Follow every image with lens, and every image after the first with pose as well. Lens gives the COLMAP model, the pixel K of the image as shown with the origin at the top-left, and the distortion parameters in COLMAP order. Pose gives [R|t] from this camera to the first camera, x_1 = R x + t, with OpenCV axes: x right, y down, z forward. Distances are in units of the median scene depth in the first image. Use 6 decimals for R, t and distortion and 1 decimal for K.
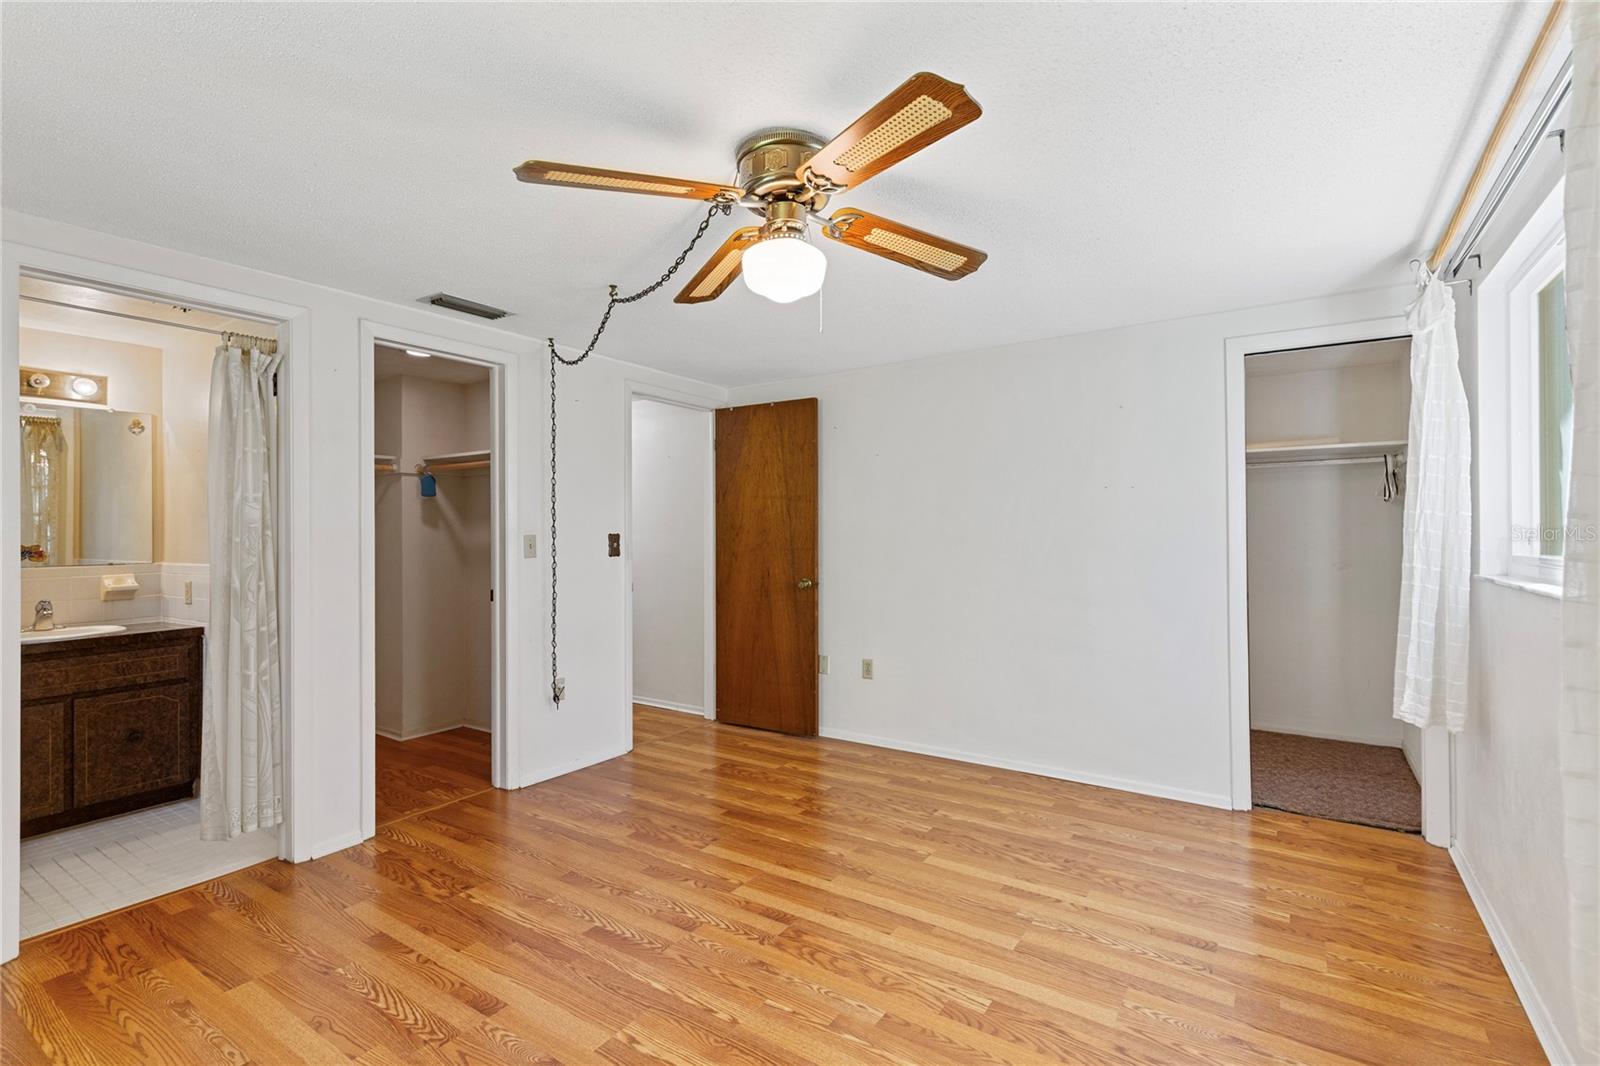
lens RADIAL K [[731.5, 0, 832.8], [0, 731.5, 522.8], [0, 0, 1]] dist [0.013075, -0.001406]
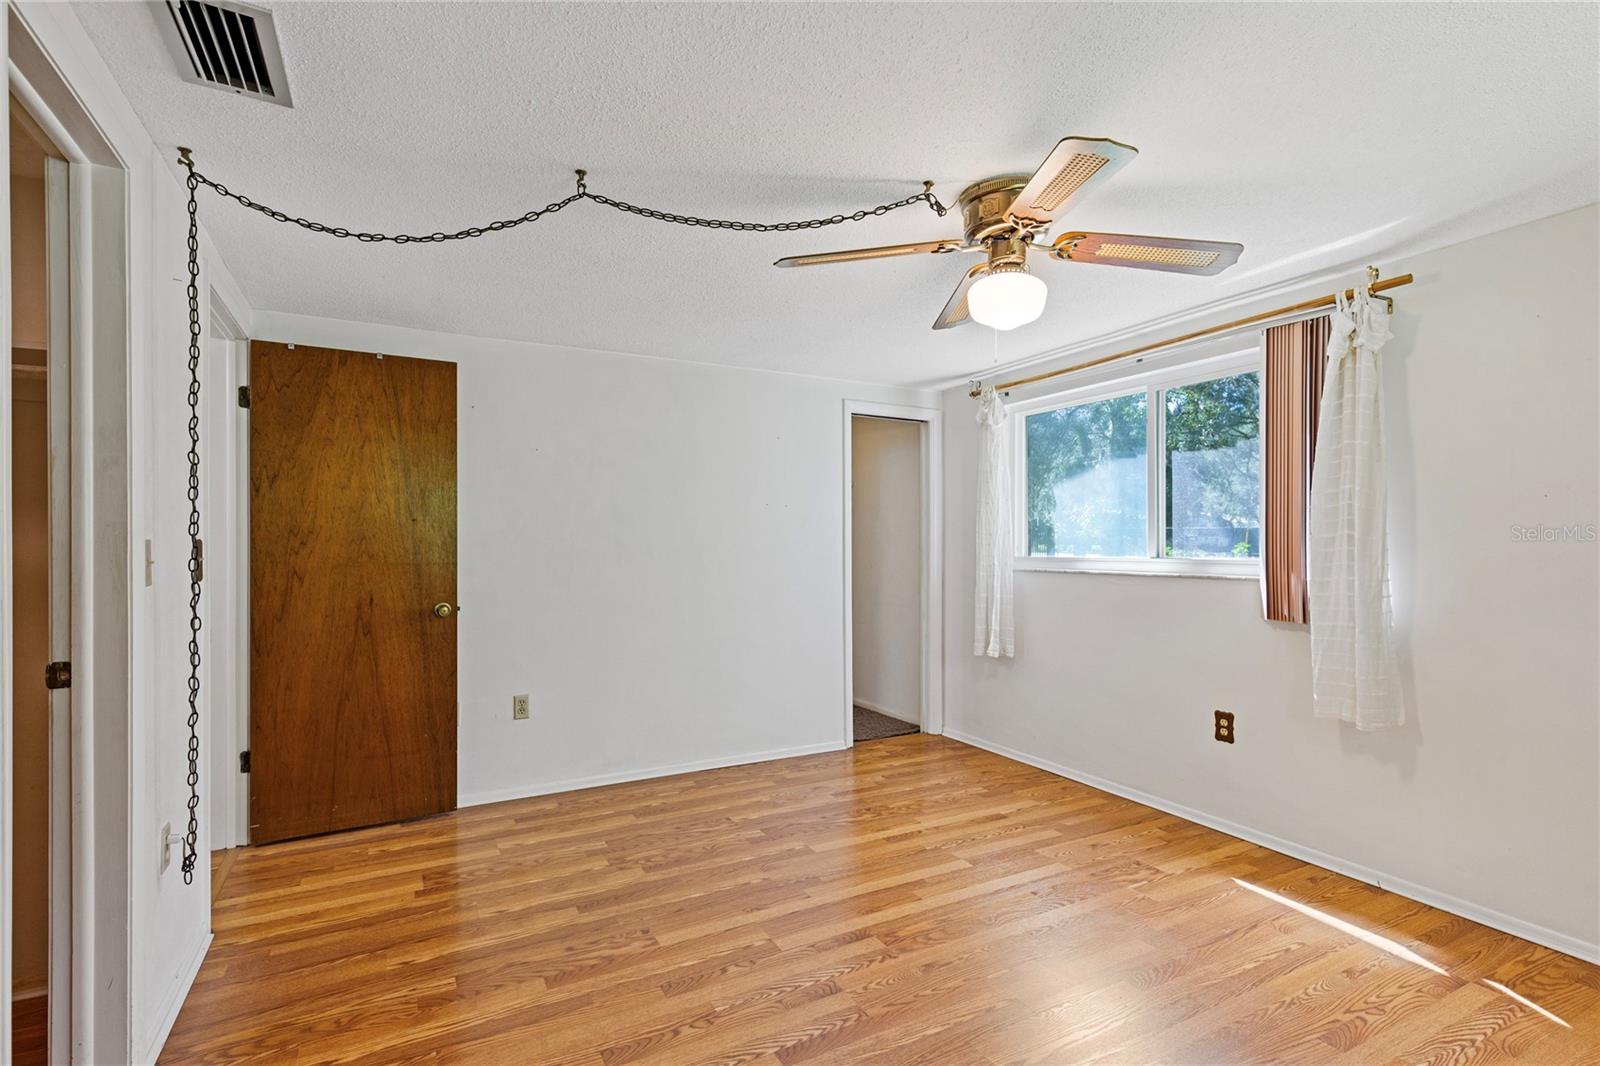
lens RADIAL K [[731.5, 0, 794.7], [0, 731.5, 545.6], [0, 0, 1]] dist [0.013075, -0.001406]
pose [[0.493496, 0.003622, 0.869740, -0.709559], [-0.013926, 0.999896, 0.003738, 0.013699], [-0.869636, -0.013957, 0.493495, 0.444666]]
